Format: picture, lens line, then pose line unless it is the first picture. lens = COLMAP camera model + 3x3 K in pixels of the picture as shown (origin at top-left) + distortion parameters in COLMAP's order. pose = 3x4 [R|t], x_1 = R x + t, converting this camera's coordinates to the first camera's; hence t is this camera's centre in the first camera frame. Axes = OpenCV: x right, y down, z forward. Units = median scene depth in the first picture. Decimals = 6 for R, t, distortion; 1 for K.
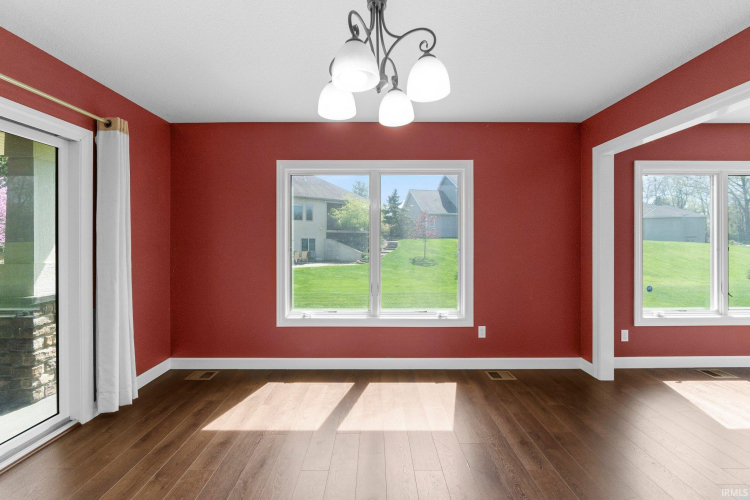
lens RADIAL K [[309.9, 0, 377.1], [0, 309.9, 242.8], [0, 0, 1]] dist [-0.008486, 0.000069]
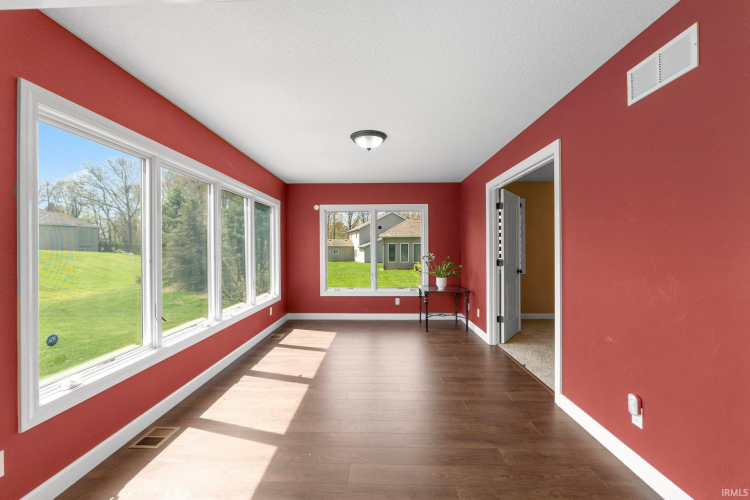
lens RADIAL K [[309.8, 0, 372.9], [0, 309.8, 247.9], [0, 0, 1]] dist [-0.008384, -0.000208]
pose [[0.021097, 0.005614, 0.999762, 0.387372], [0.008106, 0.999950, -0.005786, -0.000223], [-0.999745, 0.008226, 0.021050, 0.458040]]
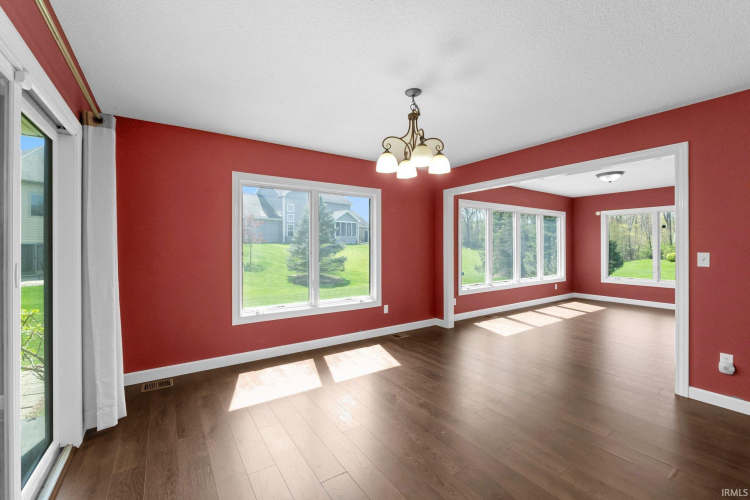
lens RADIAL K [[309.8, 0, 372.9], [0, 309.8, 247.9], [0, 0, 1]] dist [-0.008384, -0.000208]
pose [[0.833289, -0.003785, 0.552825, -0.505169], [0.003630, 0.999992, 0.001375, 0.001015], [-0.552826, 0.000861, 0.833296, -0.165999]]
